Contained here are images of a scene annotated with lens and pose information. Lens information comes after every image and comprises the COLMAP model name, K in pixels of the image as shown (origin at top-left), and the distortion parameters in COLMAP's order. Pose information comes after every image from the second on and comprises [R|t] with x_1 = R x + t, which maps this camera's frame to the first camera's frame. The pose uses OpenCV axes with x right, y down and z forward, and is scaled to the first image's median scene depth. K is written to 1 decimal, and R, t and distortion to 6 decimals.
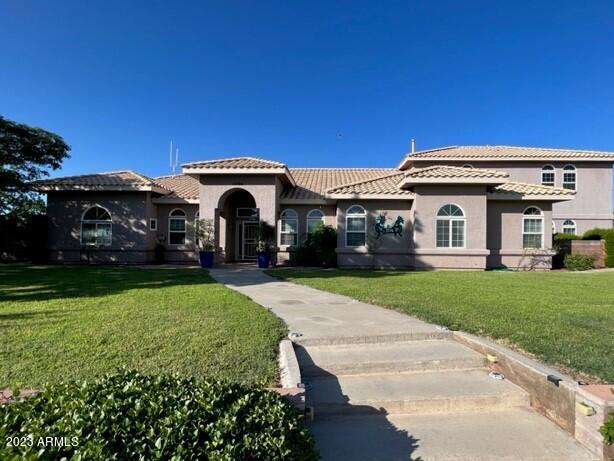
lens RADIAL K [[285.5, 0, 310.5], [0, 285.5, 233.8], [0, 0, 1]] dist [0.002264, -0.000026]
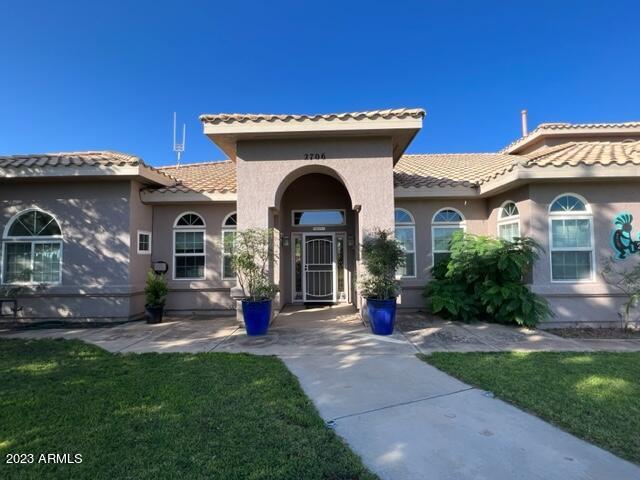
lens RADIAL K [[297.6, 0, 316.6], [0, 297.6, 235.6], [0, 0, 1]] dist [0.002264, -0.000026]
pose [[0.999774, -0.021052, 0.003048, -0.242525], [0.021146, 0.999160, -0.035088, -0.020155], [-0.002307, 0.035145, 0.999380, 0.467071]]
